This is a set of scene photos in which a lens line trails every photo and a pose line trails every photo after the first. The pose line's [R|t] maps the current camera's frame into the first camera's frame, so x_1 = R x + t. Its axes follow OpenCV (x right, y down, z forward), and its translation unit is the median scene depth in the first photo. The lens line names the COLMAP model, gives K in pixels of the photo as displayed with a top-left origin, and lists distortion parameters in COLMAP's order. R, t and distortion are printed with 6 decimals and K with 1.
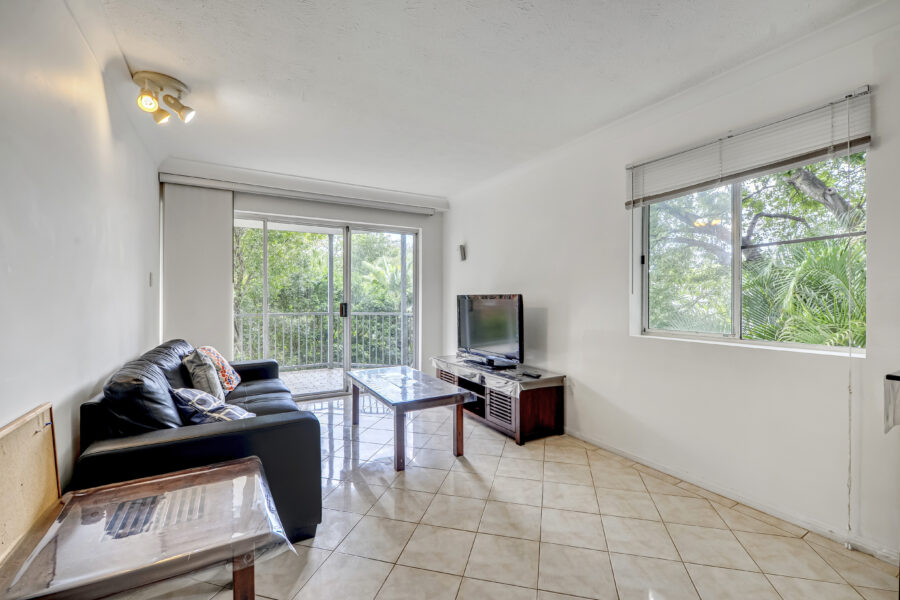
lens RADIAL K [[377.8, 0, 450.6], [0, 377.8, 295.3], [0, 0, 1]] dist [-0.000994, -0.000114]
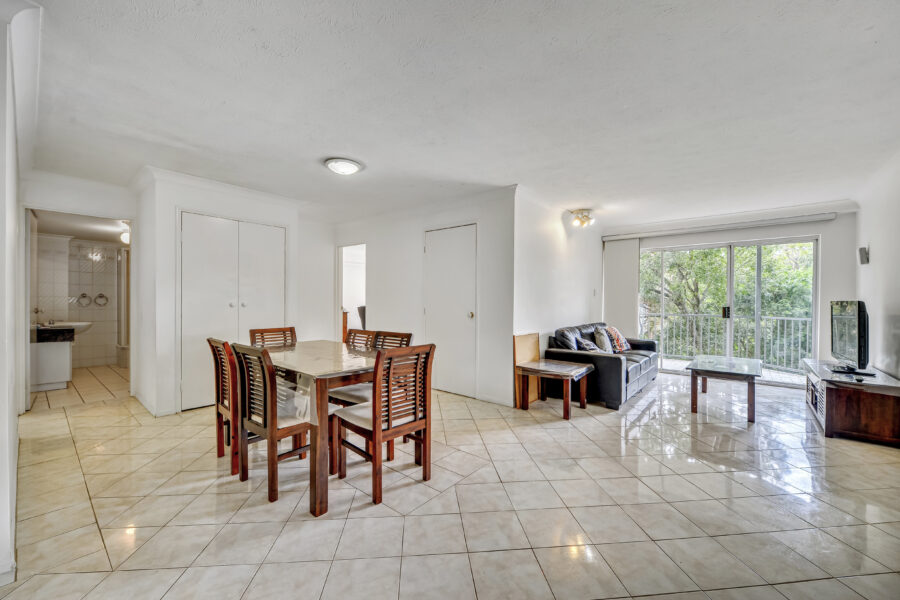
lens RADIAL K [[361.1, 0, 450.0], [0, 361.1, 300.0], [0, 0, 1]] dist [-0.000135, -0.000032]
pose [[0.331164, 0.003841, -0.943566, 0.773989], [-0.000648, 0.999992, 0.003843, -0.009222], [0.943573, -0.000661, 0.331164, -0.375208]]
